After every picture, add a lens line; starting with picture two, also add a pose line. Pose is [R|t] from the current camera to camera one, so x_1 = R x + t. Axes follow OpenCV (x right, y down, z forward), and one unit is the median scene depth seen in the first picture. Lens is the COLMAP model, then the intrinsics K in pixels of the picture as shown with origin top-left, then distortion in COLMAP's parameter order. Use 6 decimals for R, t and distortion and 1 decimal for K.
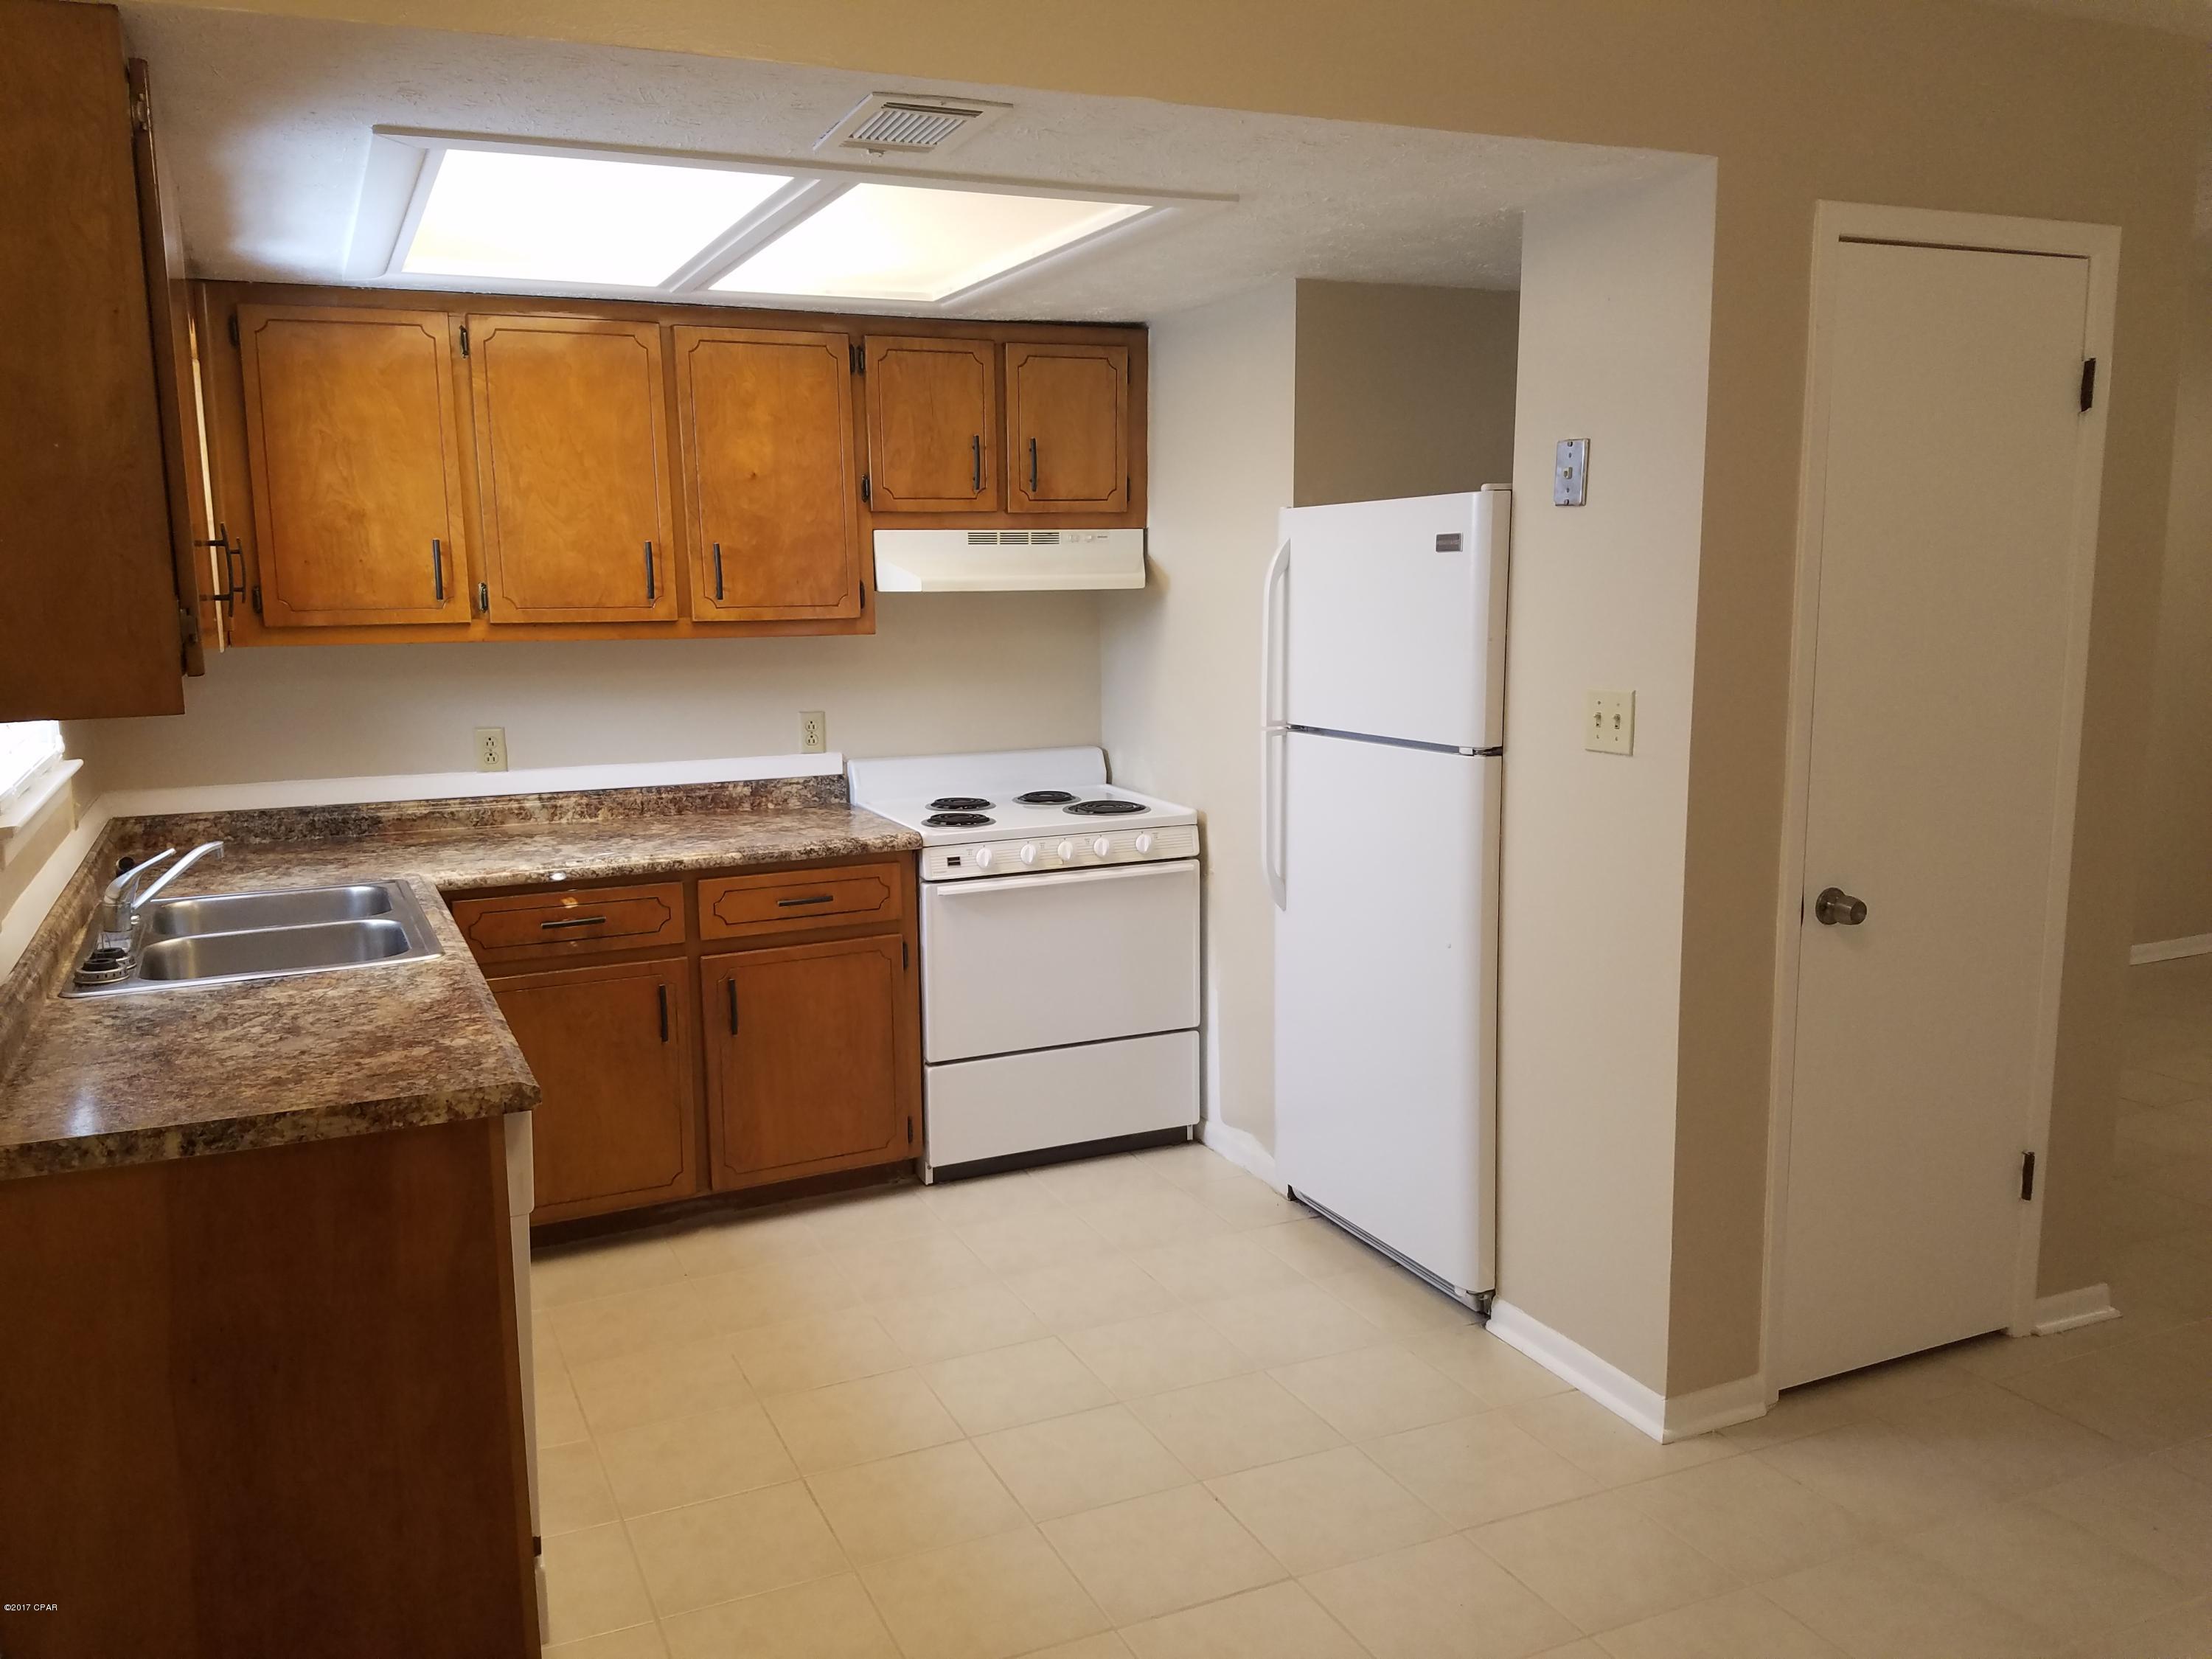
lens RADIAL K [[1751.6, 0, 1095.3], [0, 1751.6, 842.7], [0, 0, 1]] dist [0.276952, -0.594412]
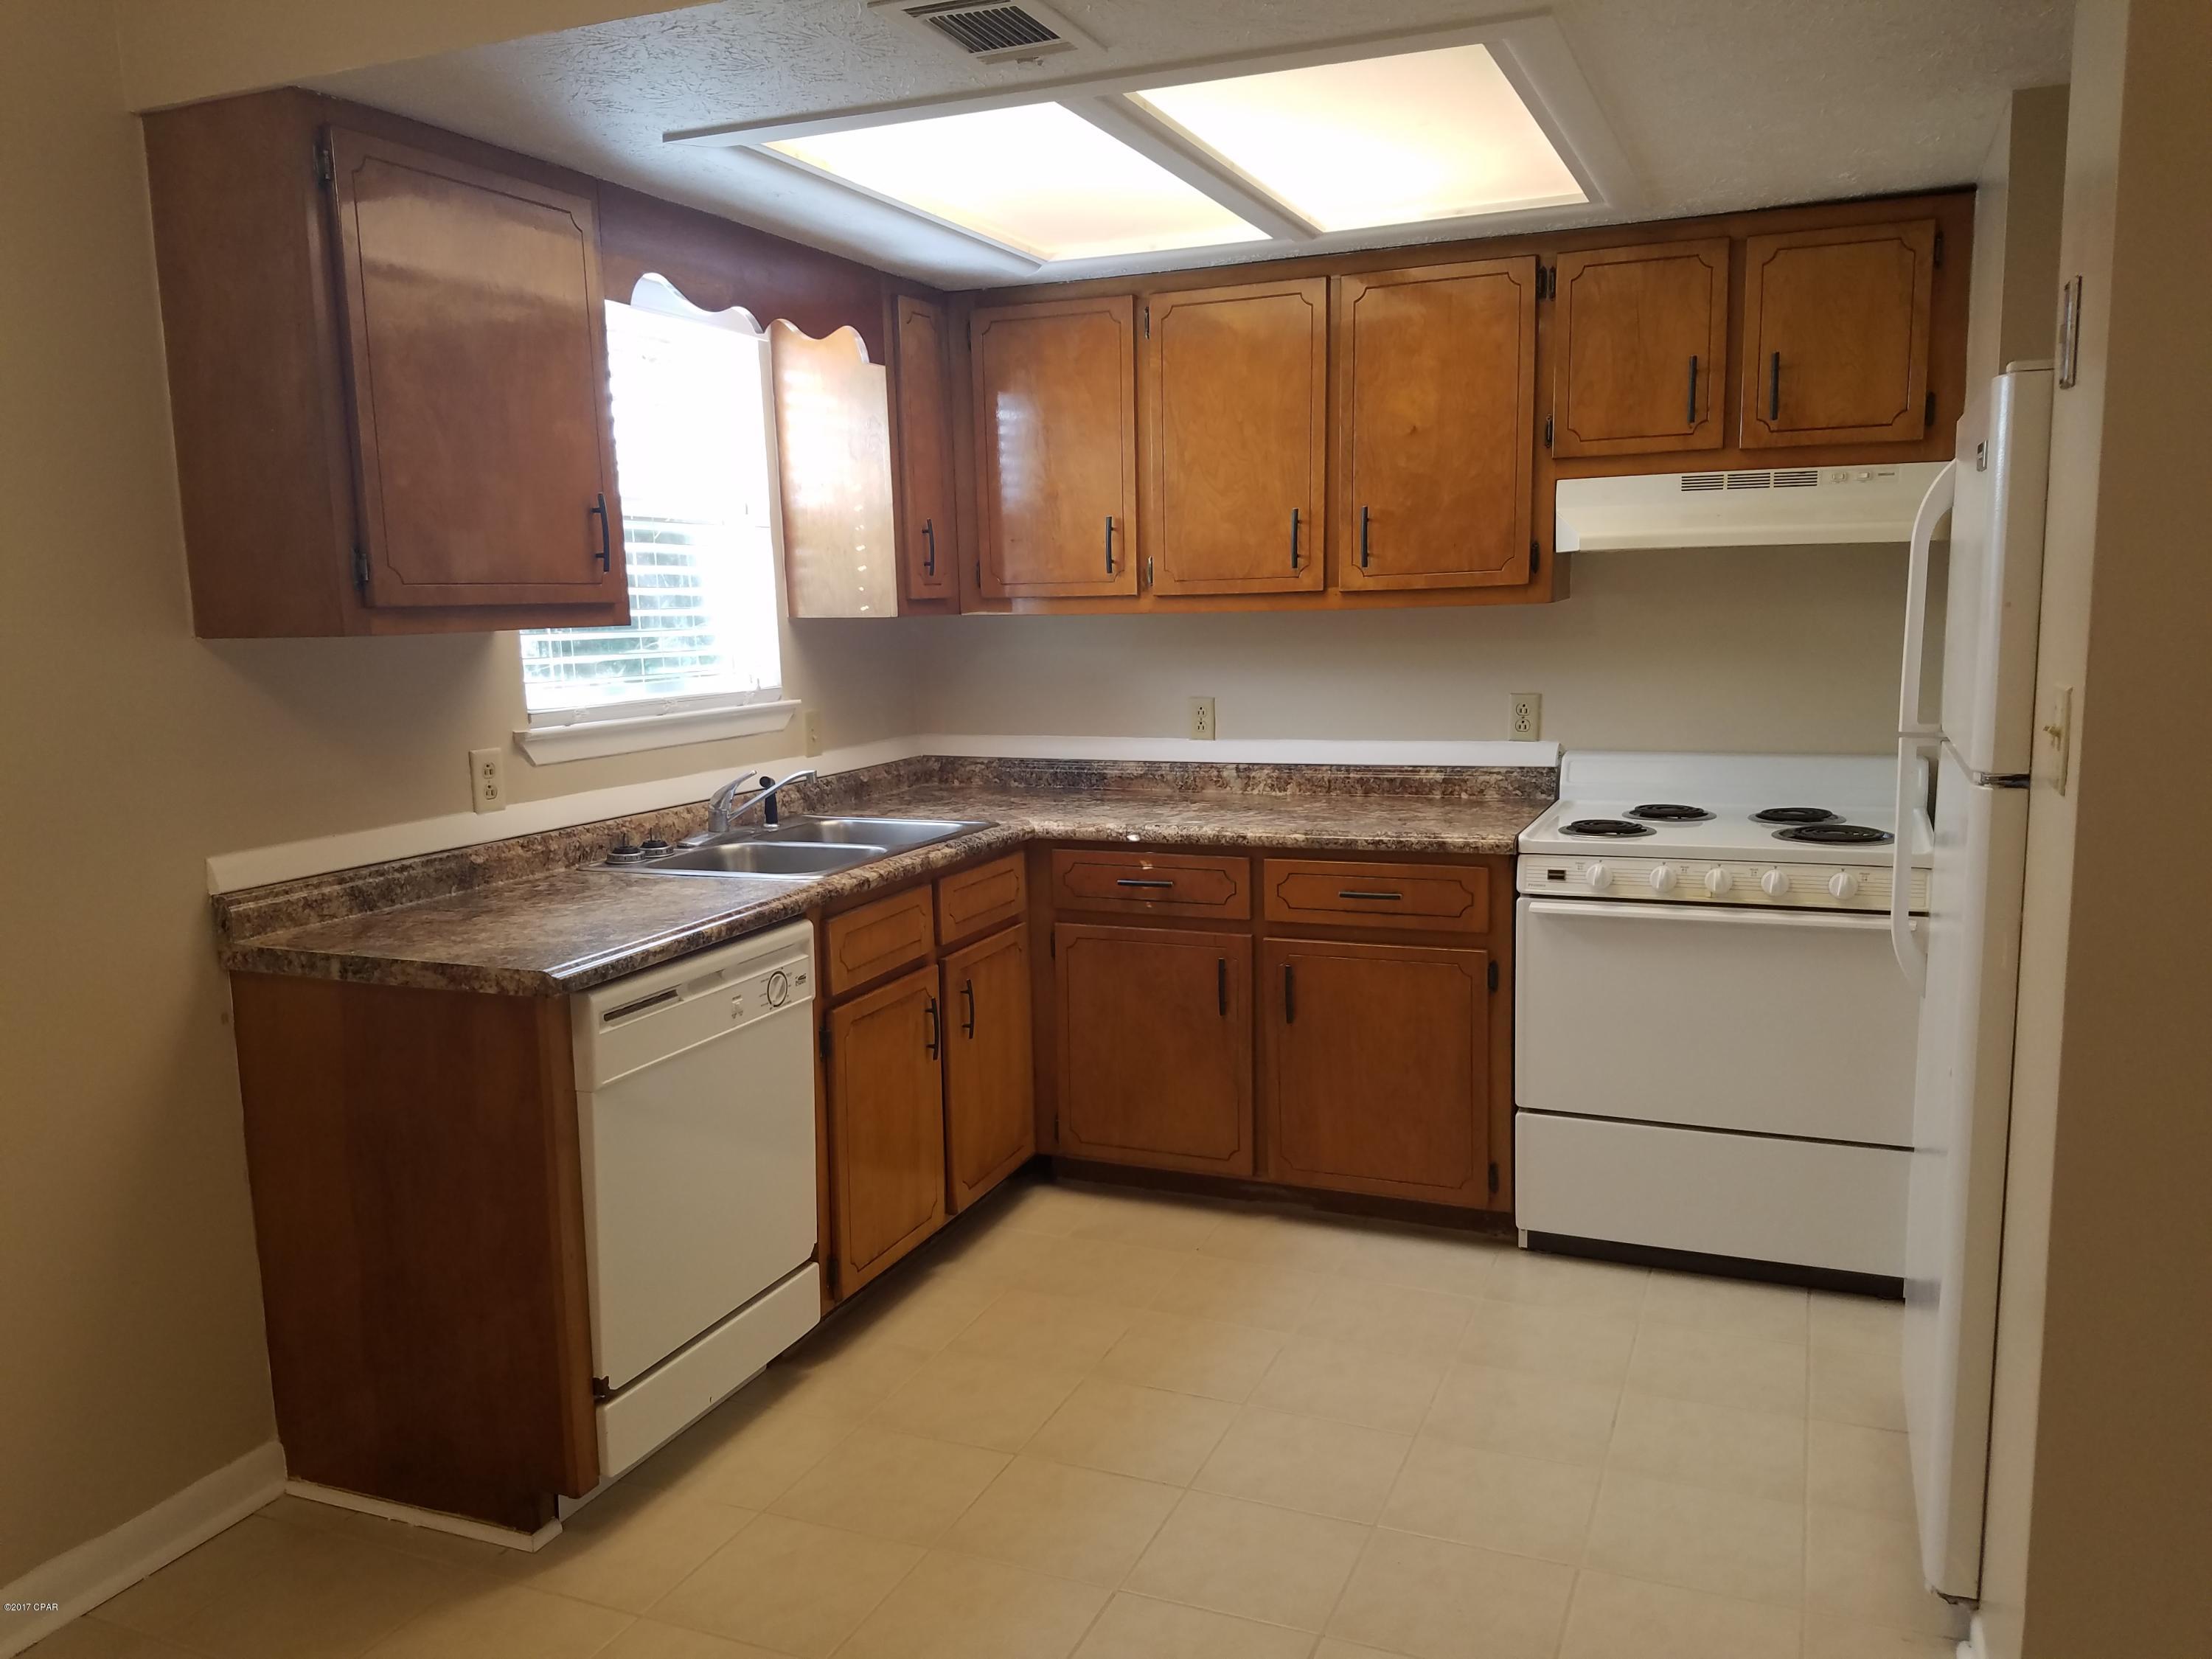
lens RADIAL K [[1720.9, 0, 1030.2], [0, 1720.9, 874.7], [0, 0, 1]] dist [0.261436, -0.561018]
pose [[0.659831, 0.120474, -0.741693, 0.367270], [-0.105869, 0.992123, 0.066967, -0.018400], [0.743918, 0.034335, 0.667388, 0.254225]]
